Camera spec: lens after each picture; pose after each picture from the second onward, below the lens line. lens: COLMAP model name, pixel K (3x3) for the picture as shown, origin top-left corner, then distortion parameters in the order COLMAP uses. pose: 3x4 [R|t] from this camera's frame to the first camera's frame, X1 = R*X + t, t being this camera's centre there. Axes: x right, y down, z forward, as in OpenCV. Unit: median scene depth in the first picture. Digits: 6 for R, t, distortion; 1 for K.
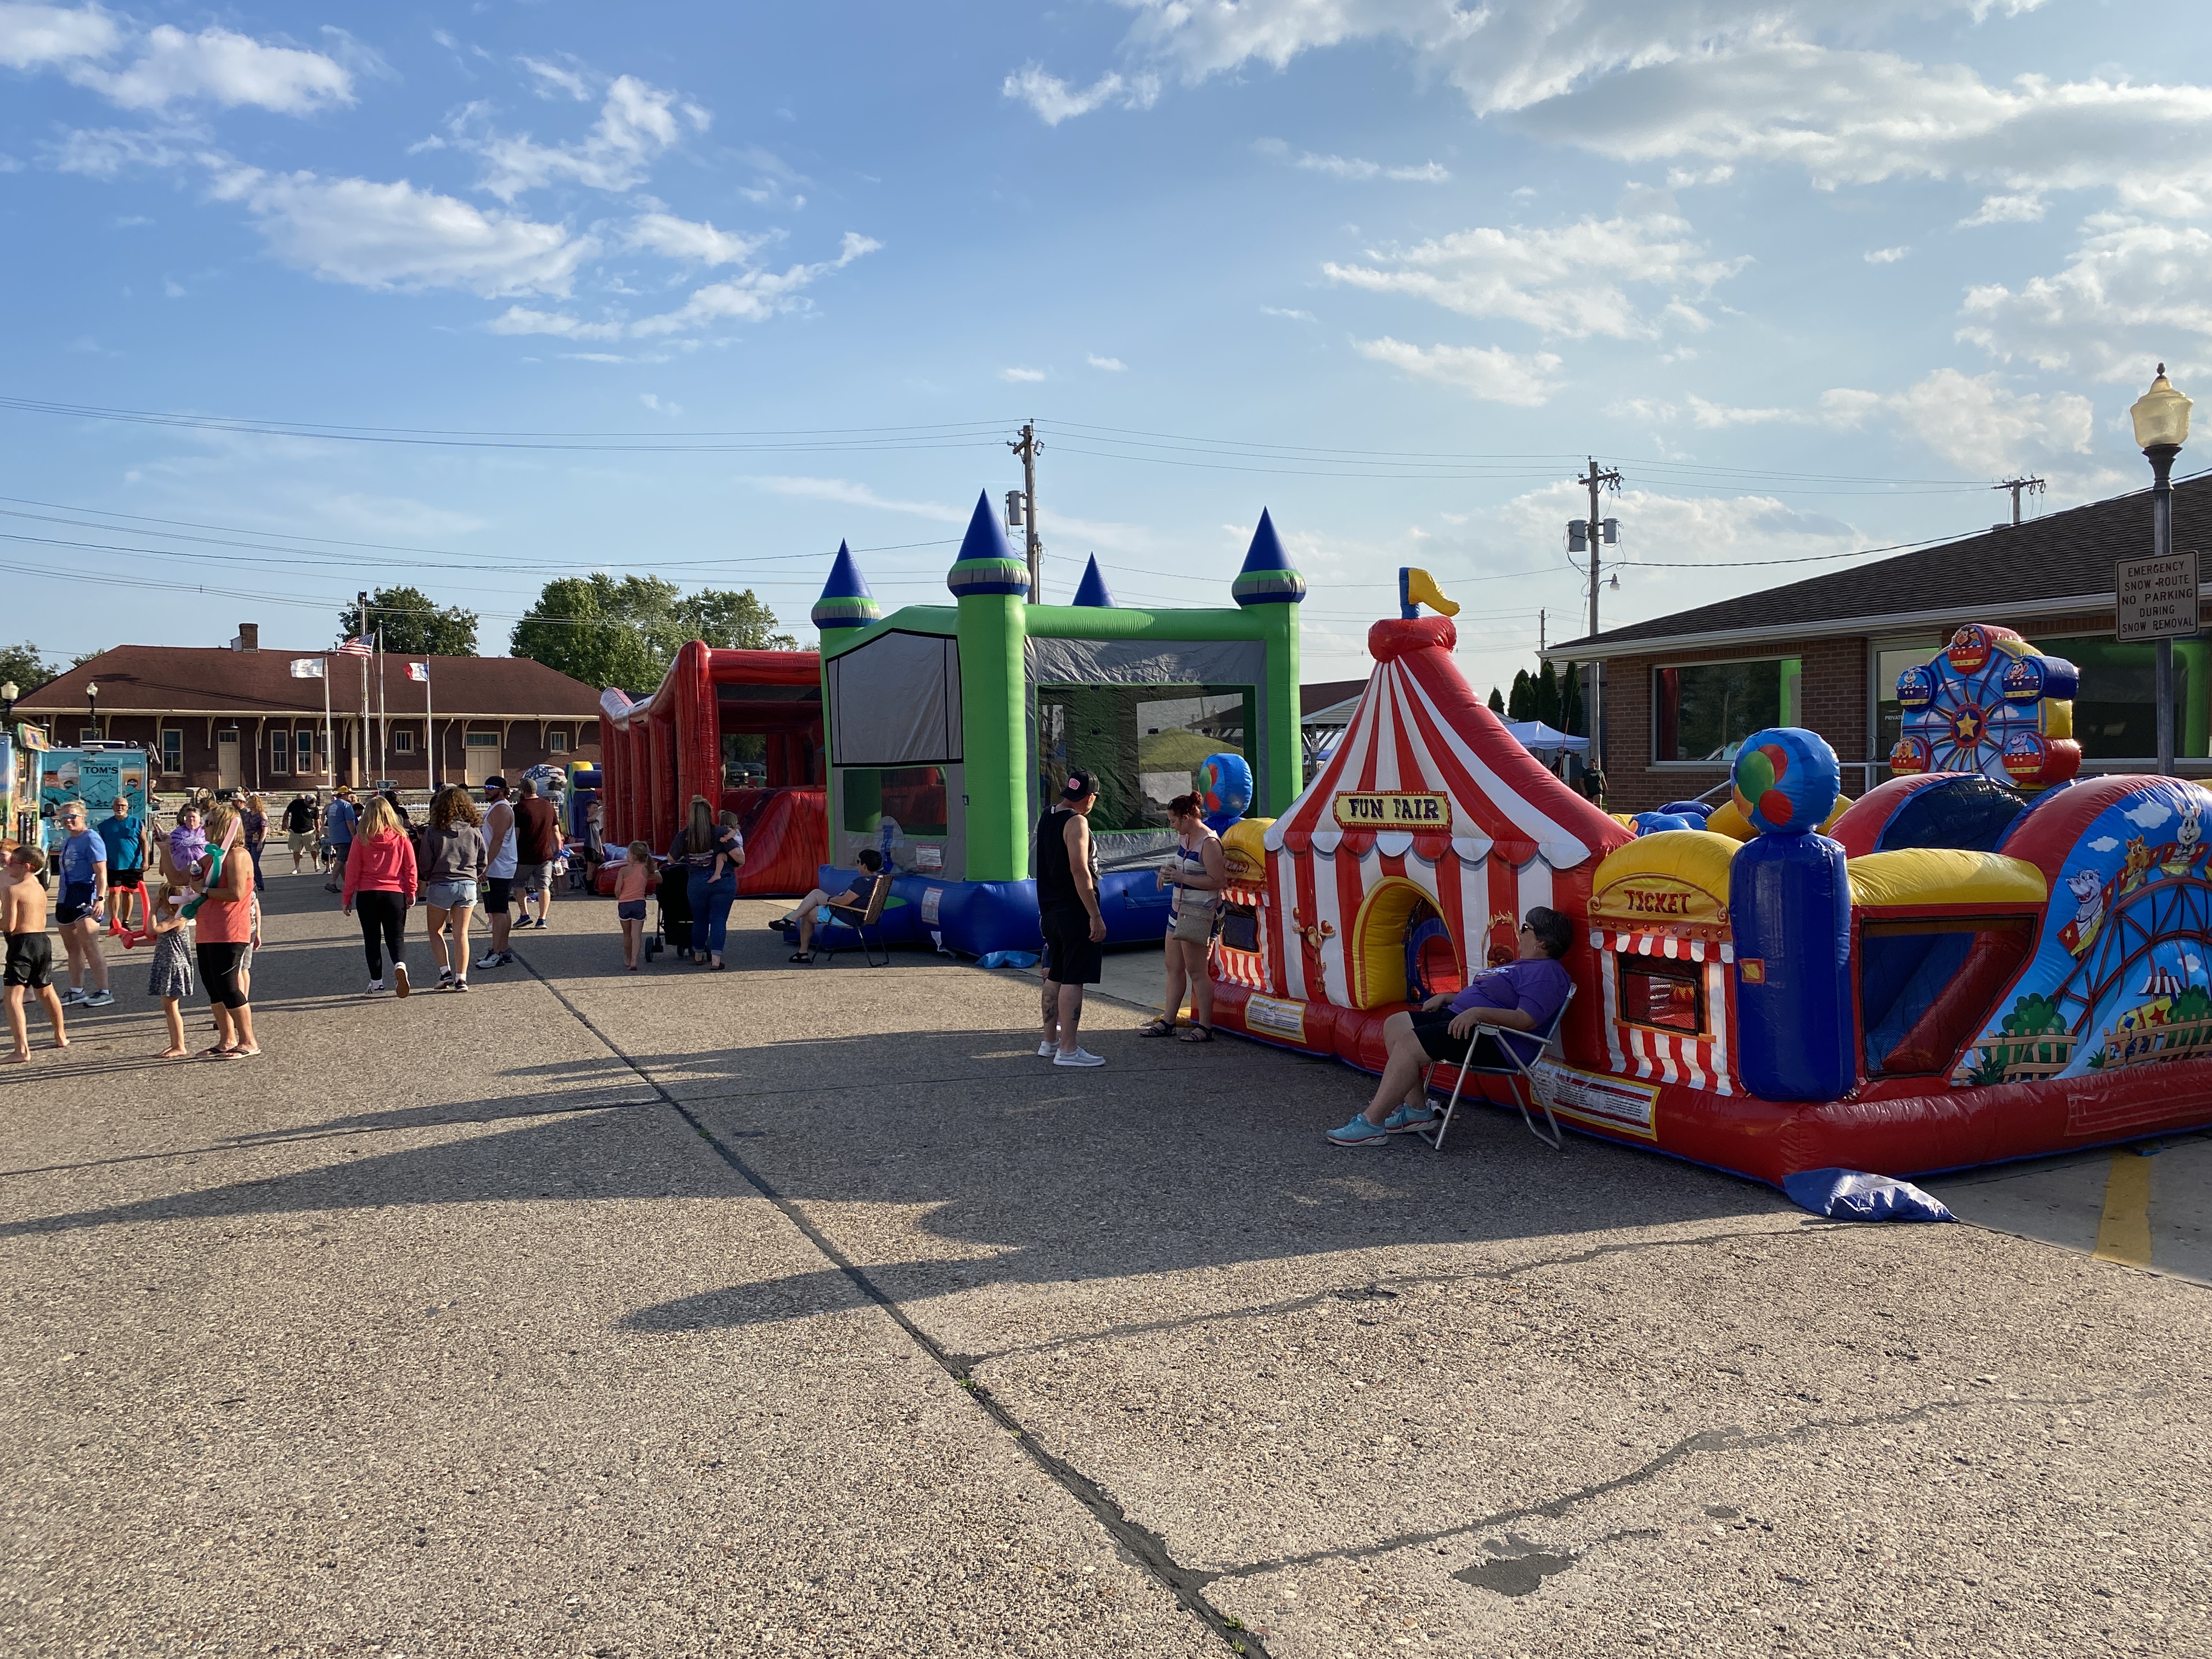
lens RADIAL K [[1682.1, 0, 1103.6], [0, 1682.1, 826.7], [0, 0, 1]] dist [-0.003442, -0.000358]
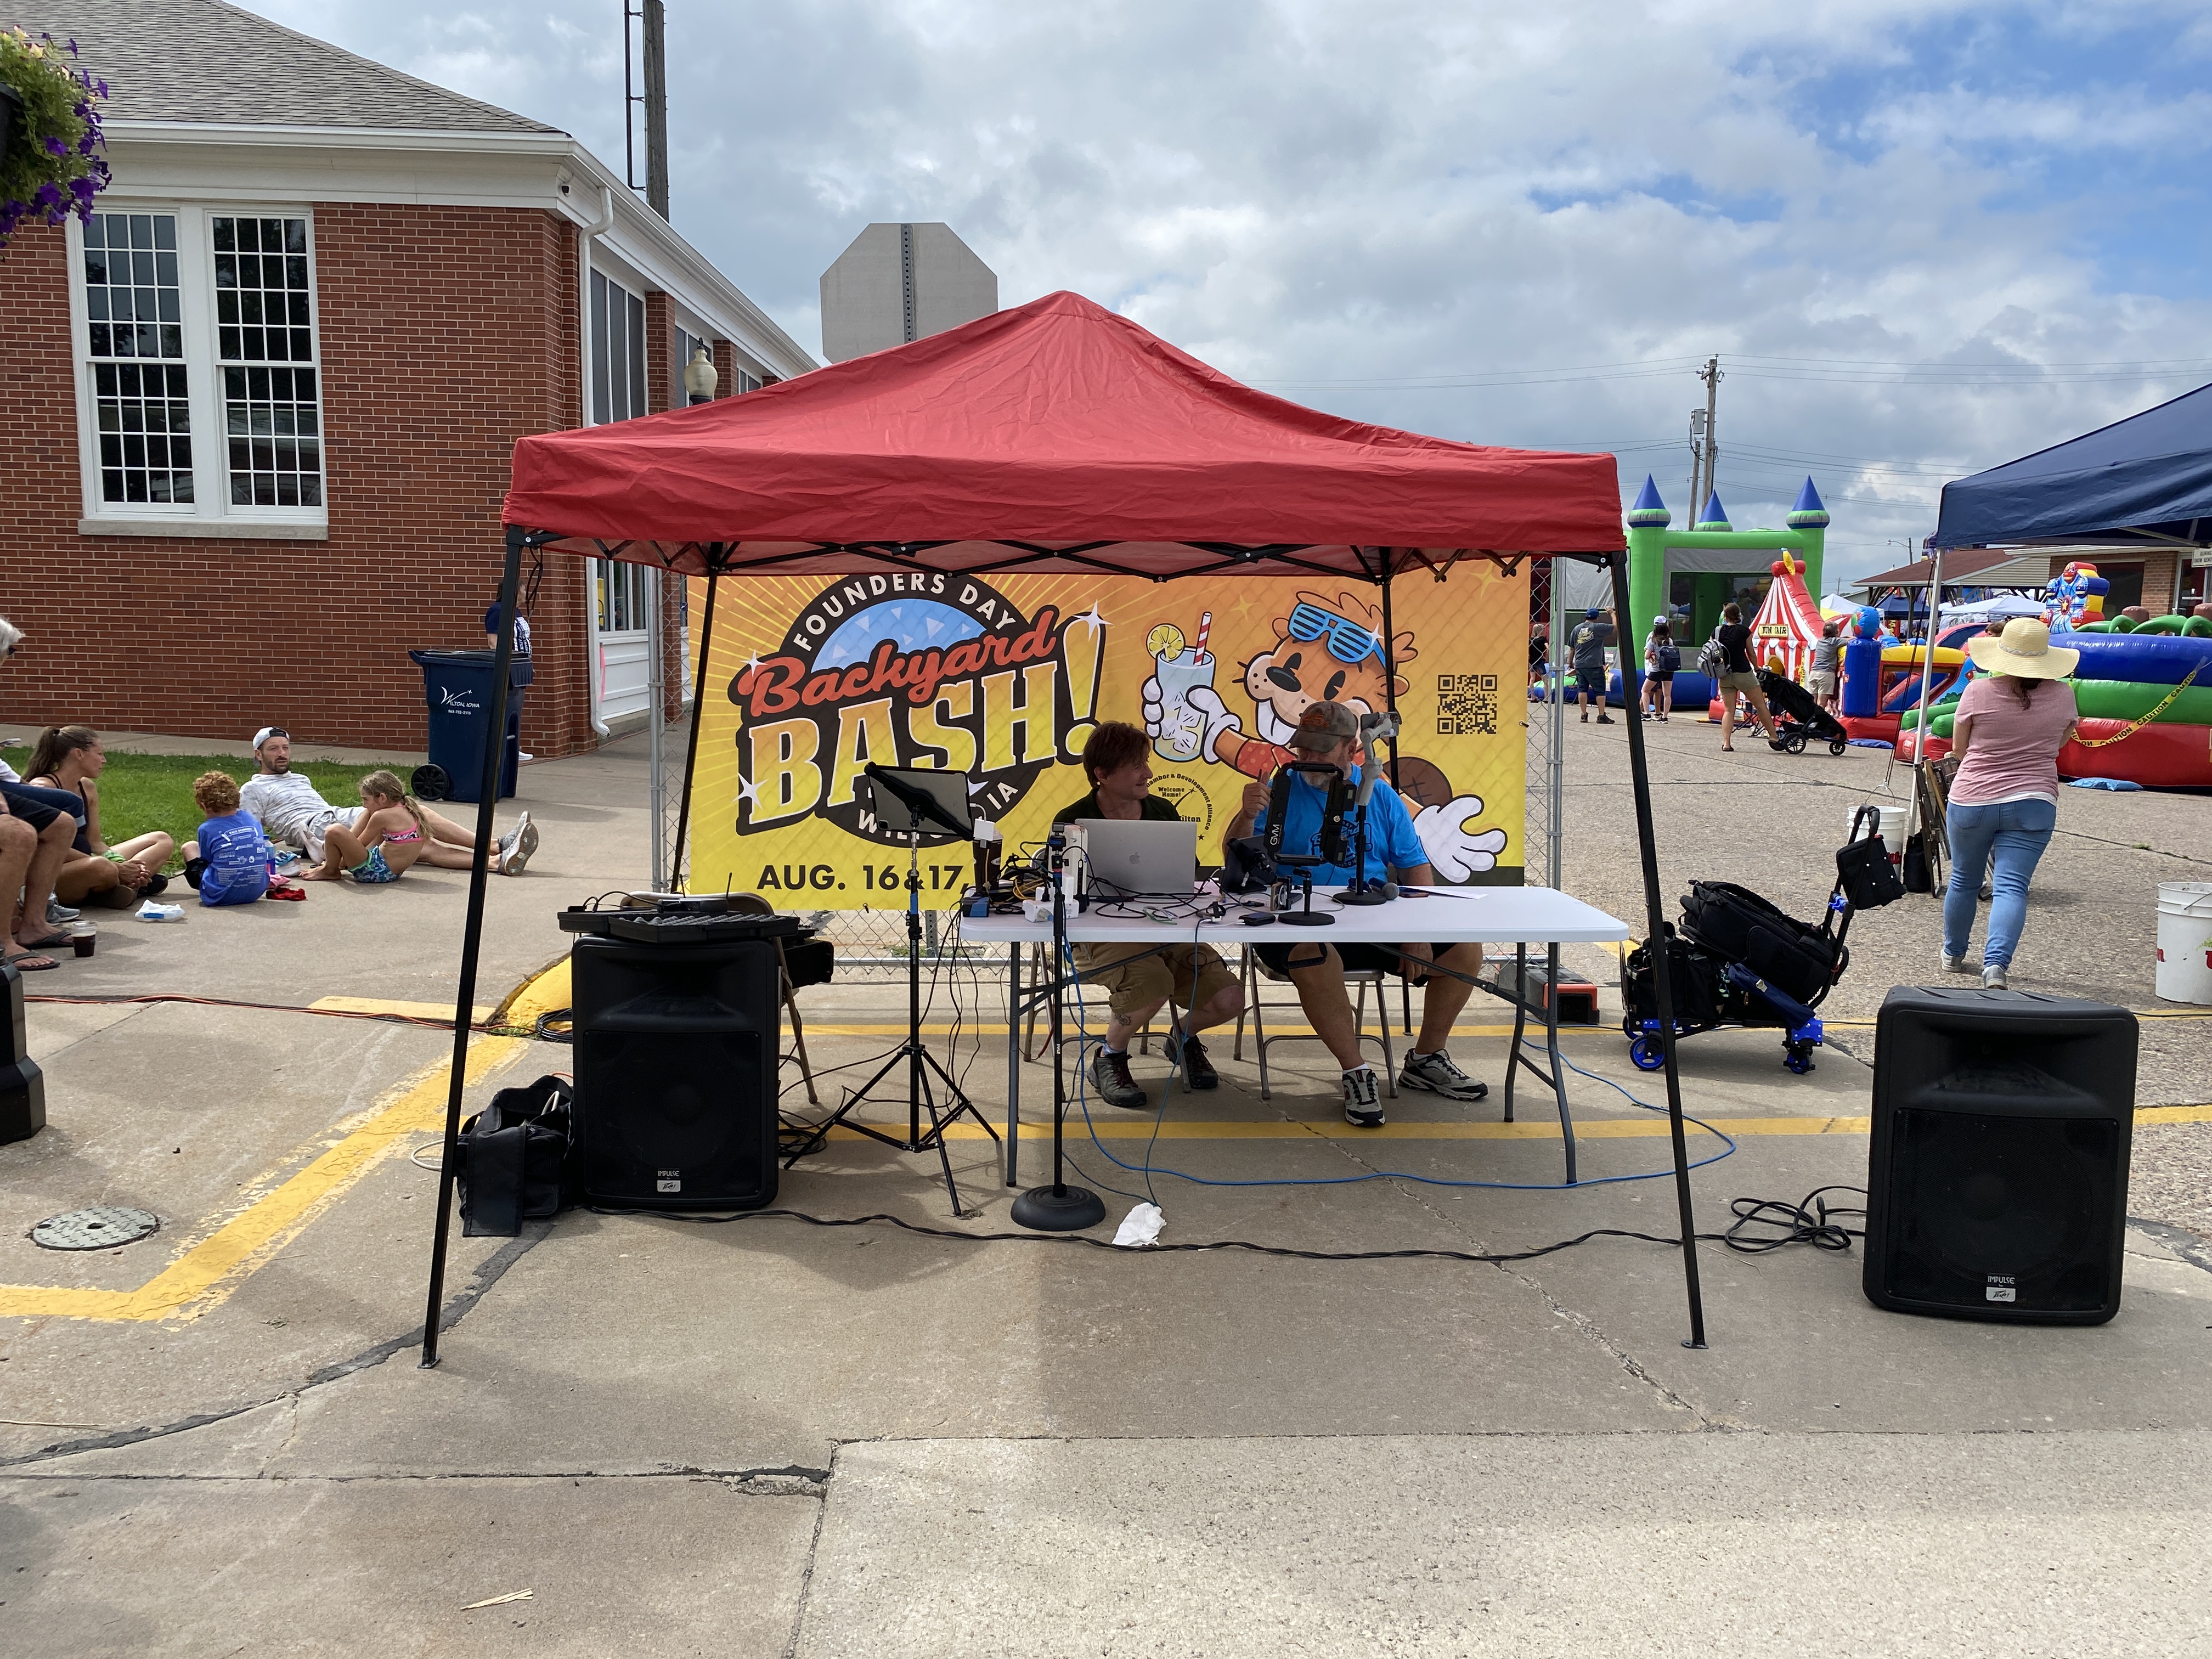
lens RADIAL K [[1644.4, 0, 1107.8], [0, 1644.4, 825.6], [0, 0, 1]] dist [0.052632, 0.000730]
pose [[0.919173, 0.084801, -0.384617, 0.233464], [-0.048229, 0.993431, 0.103774, 0.076688], [0.390891, -0.076837, 0.917224, -1.957807]]
